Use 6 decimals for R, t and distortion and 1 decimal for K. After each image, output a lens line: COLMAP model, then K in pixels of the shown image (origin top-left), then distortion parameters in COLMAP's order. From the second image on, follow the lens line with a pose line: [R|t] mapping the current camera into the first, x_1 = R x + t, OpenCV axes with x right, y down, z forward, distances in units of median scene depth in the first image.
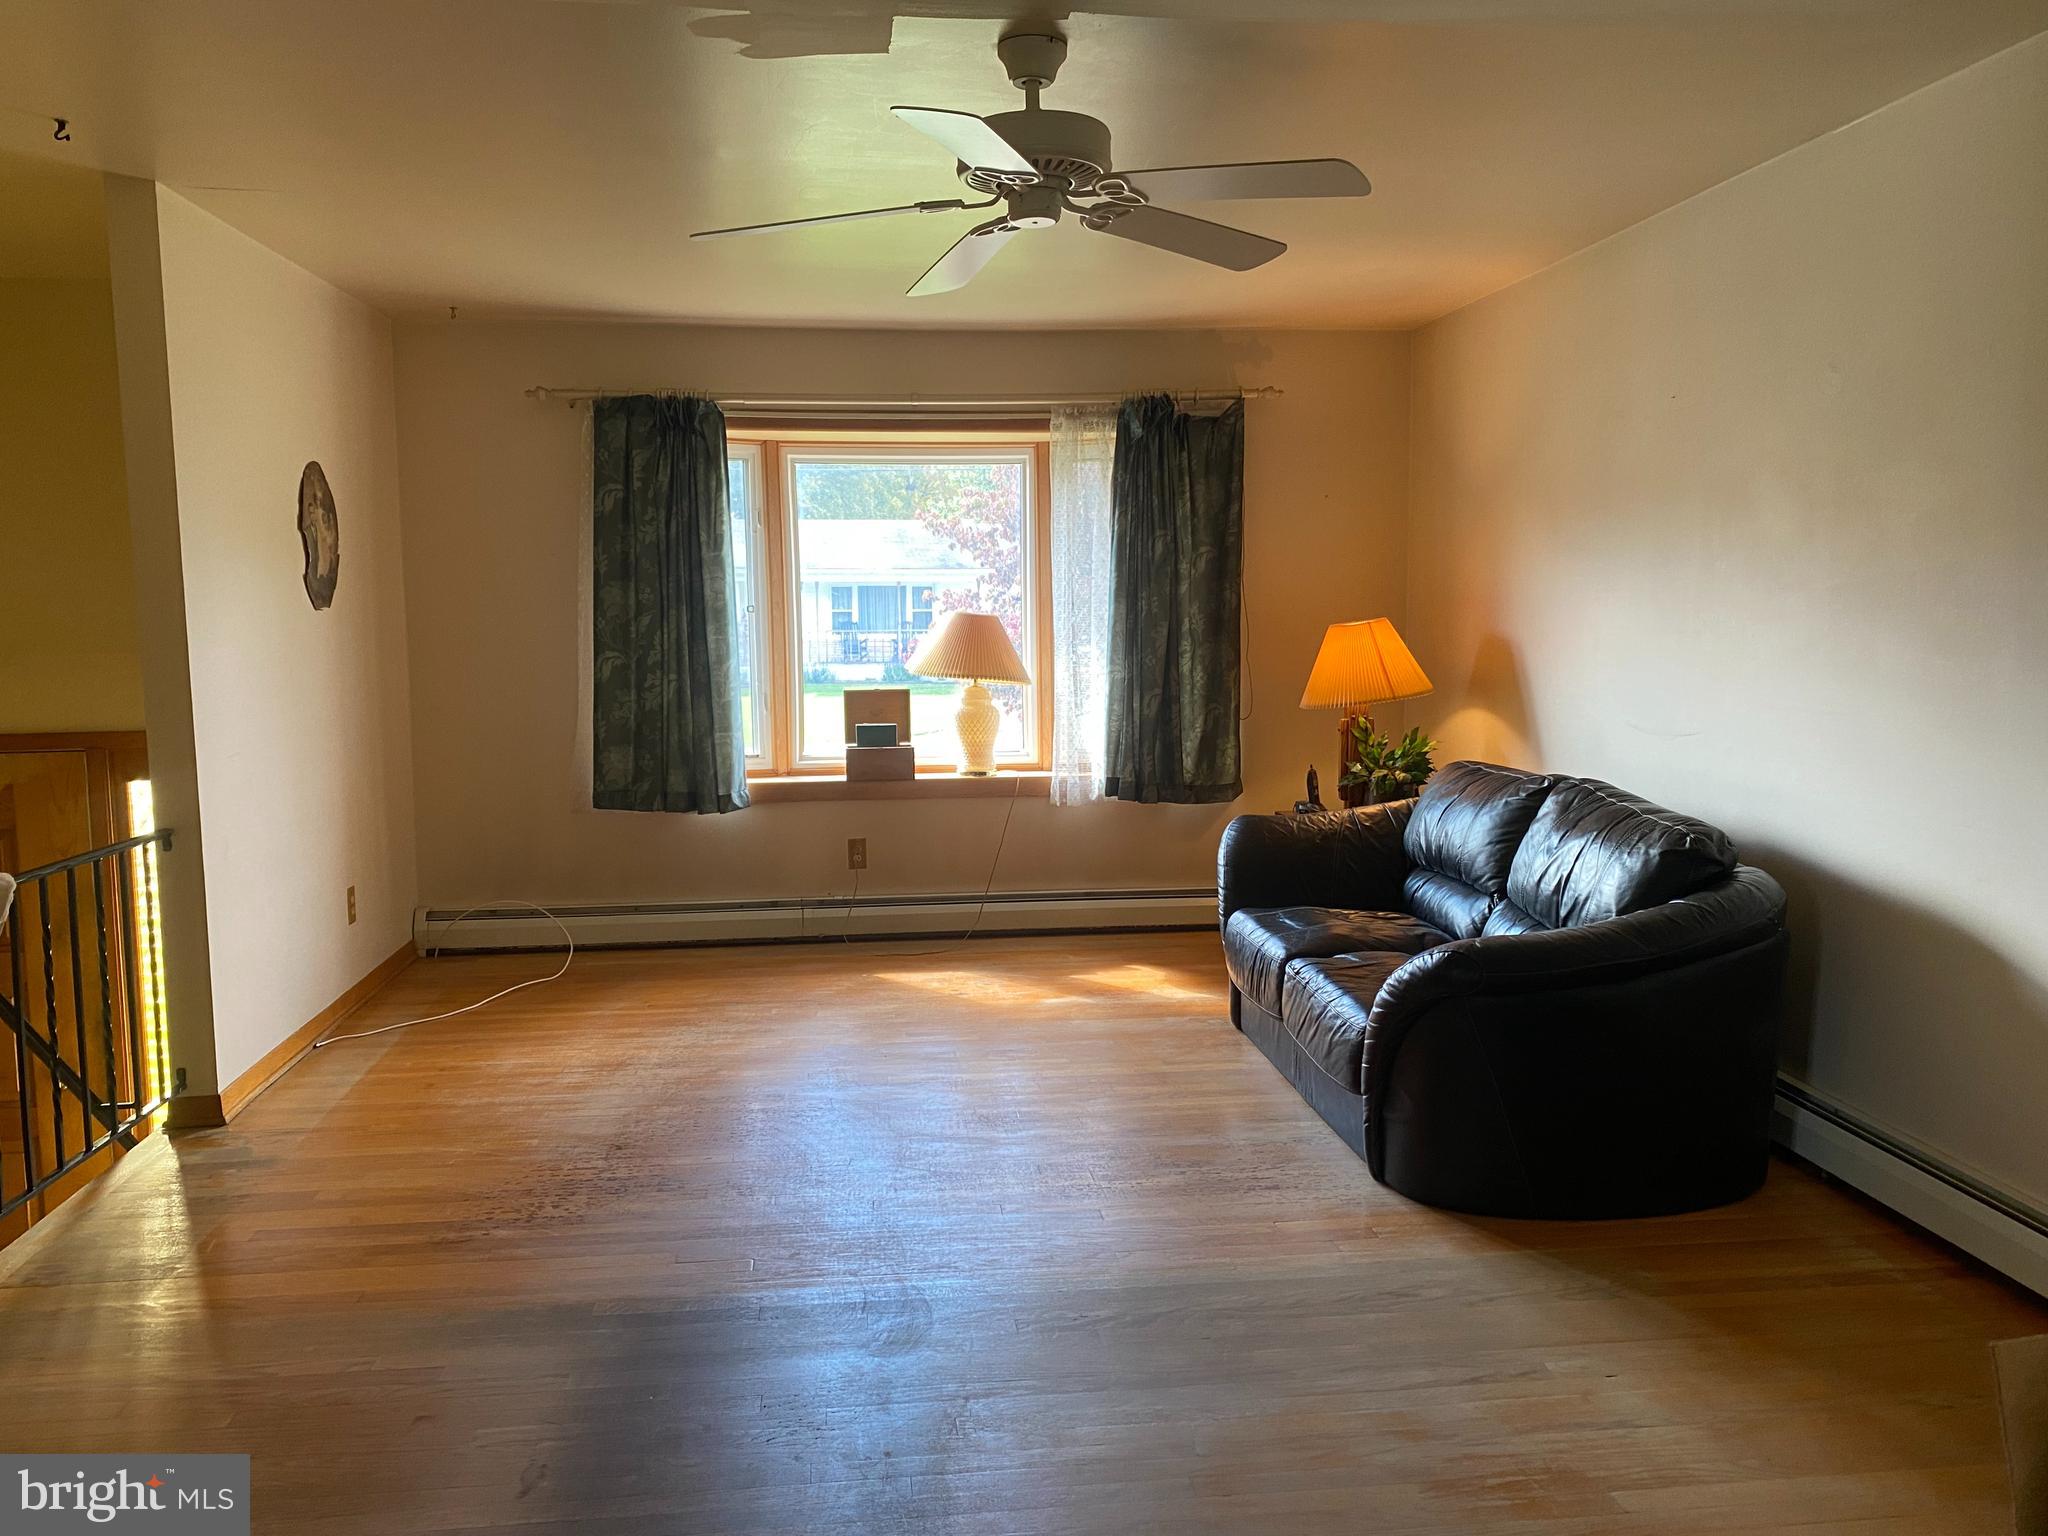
lens RADIAL K [[1549.9, 0, 989.5], [0, 1549.9, 776.8], [0, 0, 1]] dist [0.064369, -0.032891]
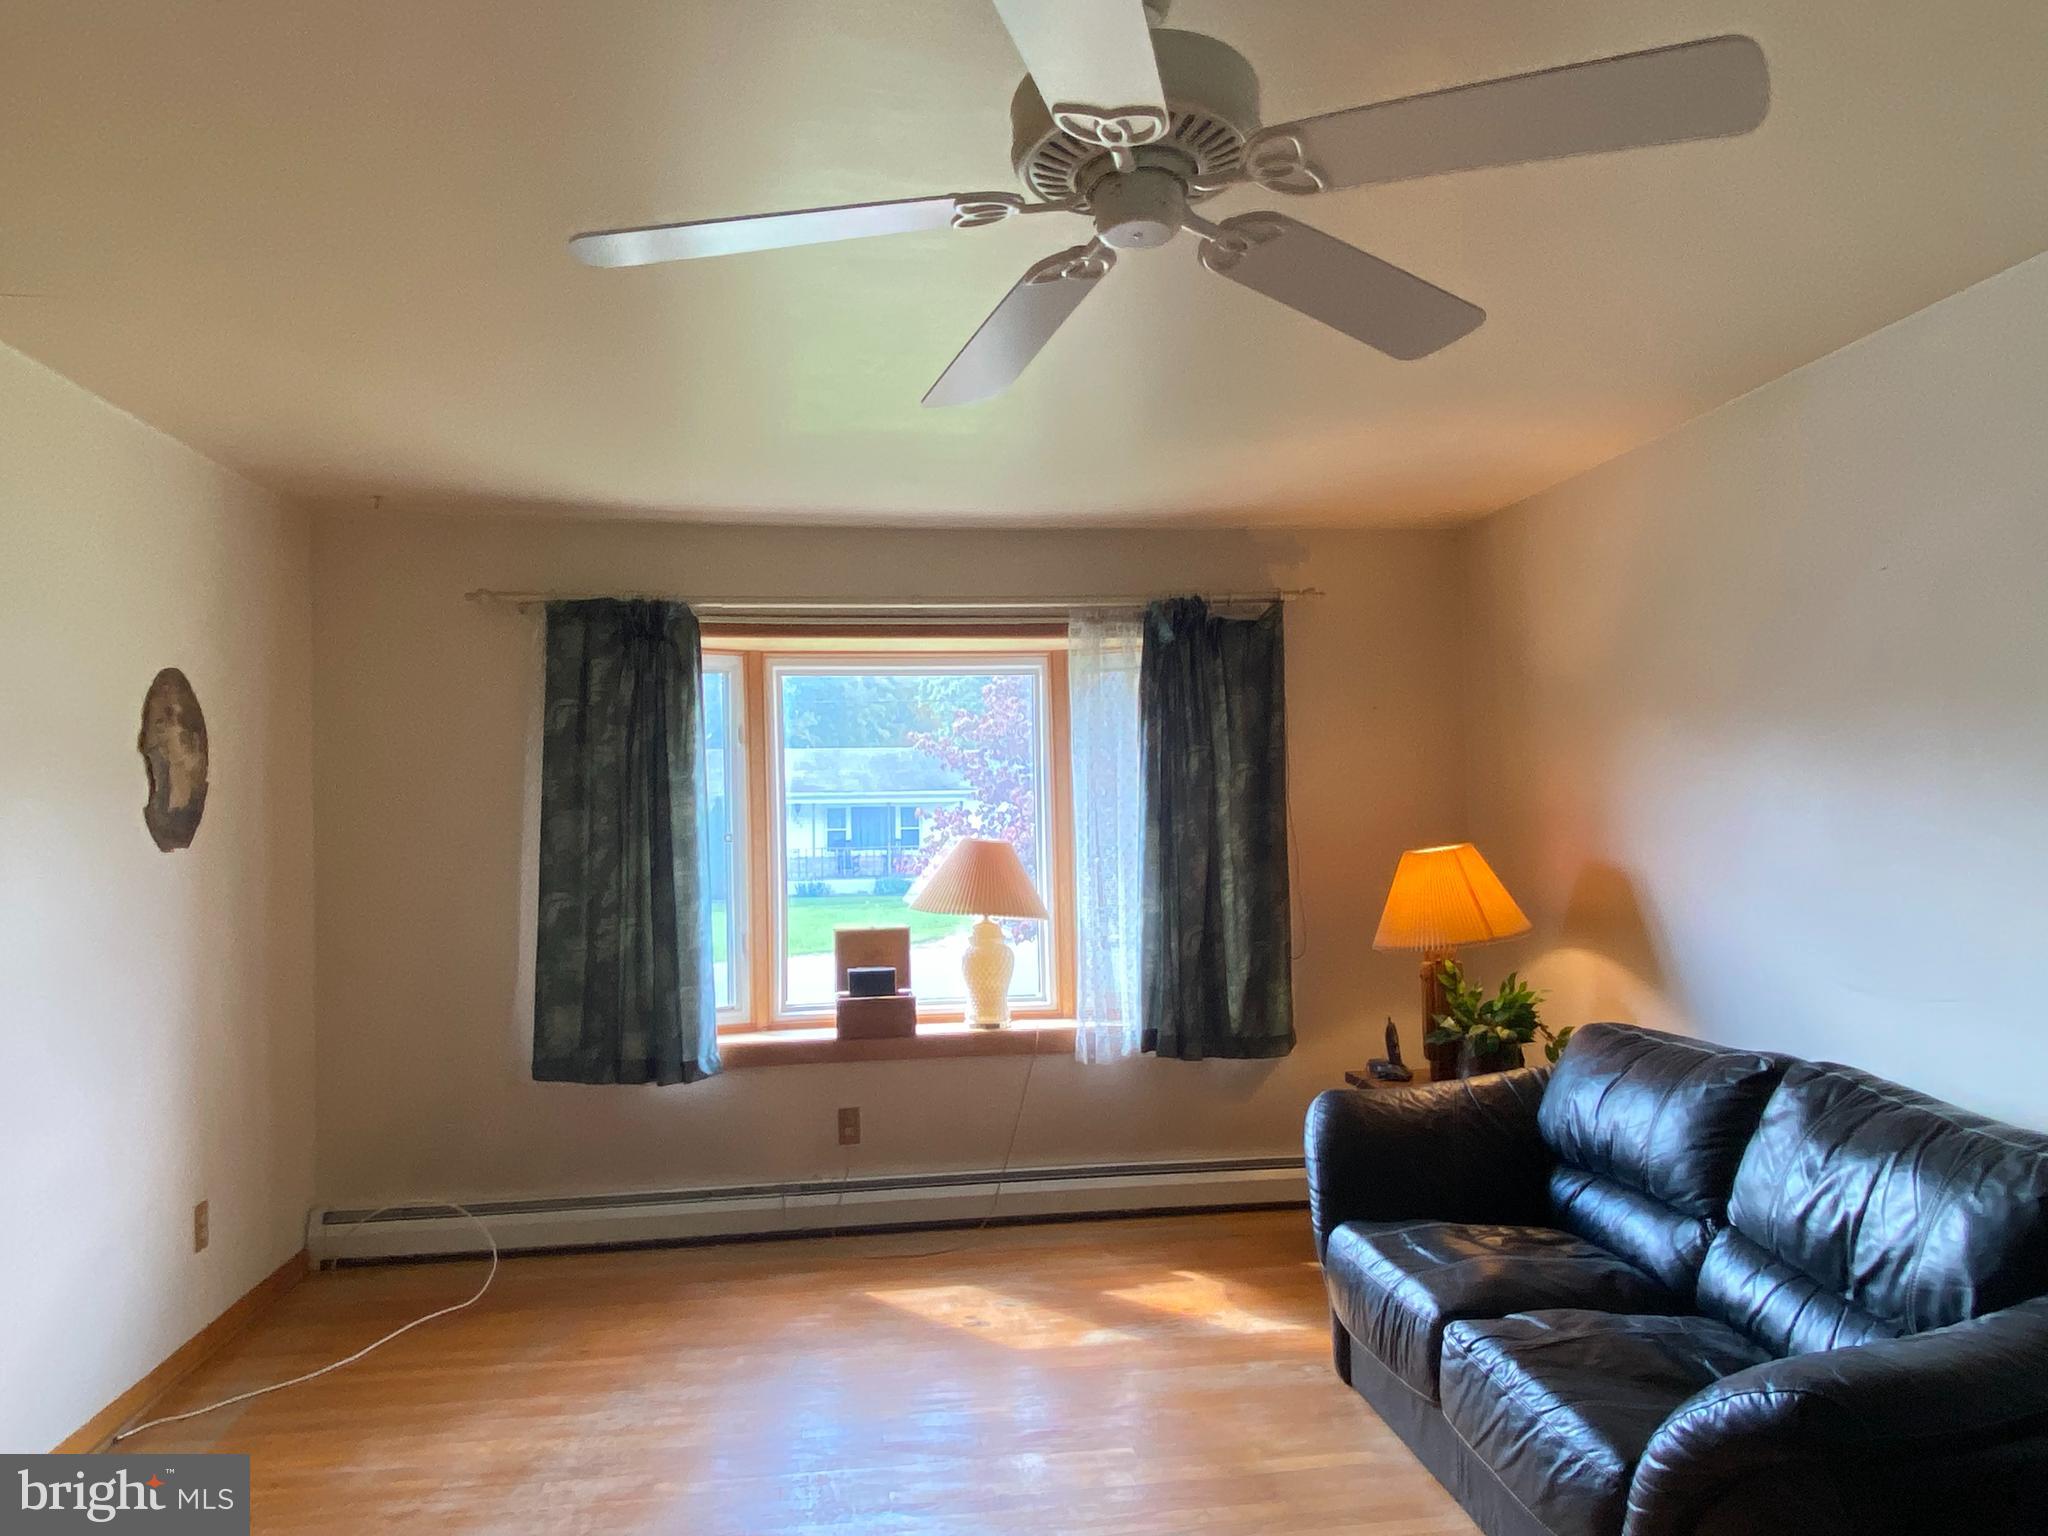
lens RADIAL K [[1362.9, 0, 996.1], [0, 1362.9, 791.2], [0, 0, 1]] dist [0.062087, -0.076254]
pose [[0.999710, -0.009655, 0.022041, -0.021049], [0.012496, 0.991087, -0.132630, -0.033048], [-0.020564, 0.132867, 0.990921, 0.249513]]
